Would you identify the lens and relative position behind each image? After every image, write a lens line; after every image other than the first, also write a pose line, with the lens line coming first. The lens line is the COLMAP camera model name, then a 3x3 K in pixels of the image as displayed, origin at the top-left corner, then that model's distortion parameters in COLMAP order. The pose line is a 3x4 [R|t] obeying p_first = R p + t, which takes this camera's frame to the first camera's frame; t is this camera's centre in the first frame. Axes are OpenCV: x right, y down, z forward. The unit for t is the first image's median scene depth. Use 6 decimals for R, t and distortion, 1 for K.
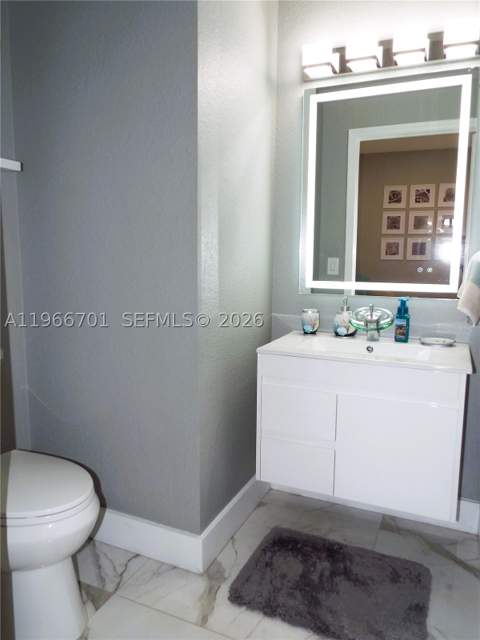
lens RADIAL K [[462.2, 0, 245.5], [0, 462.2, 317.7], [0, 0, 1]] dist [0.006741, 0.003914]
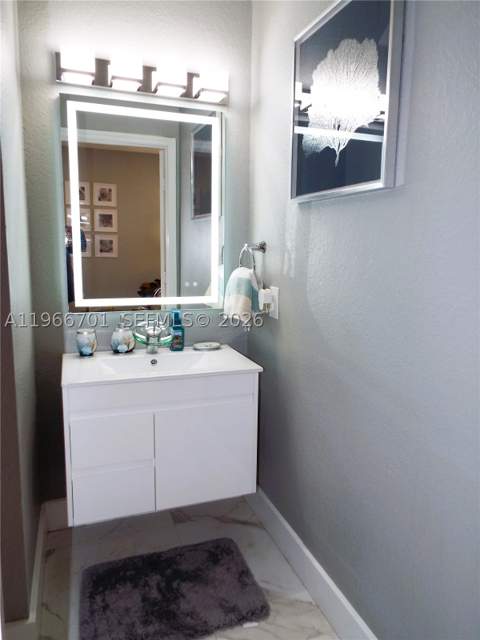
lens RADIAL K [[462.2, 0, 245.2], [0, 462.2, 319.0], [0, 0, 1]] dist [0.006741, 0.003914]
pose [[0.719252, -0.102832, 0.687097, -0.296383], [0.085838, 0.994561, 0.058992, -0.073972], [-0.689426, 0.016548, 0.724167, 0.096917]]
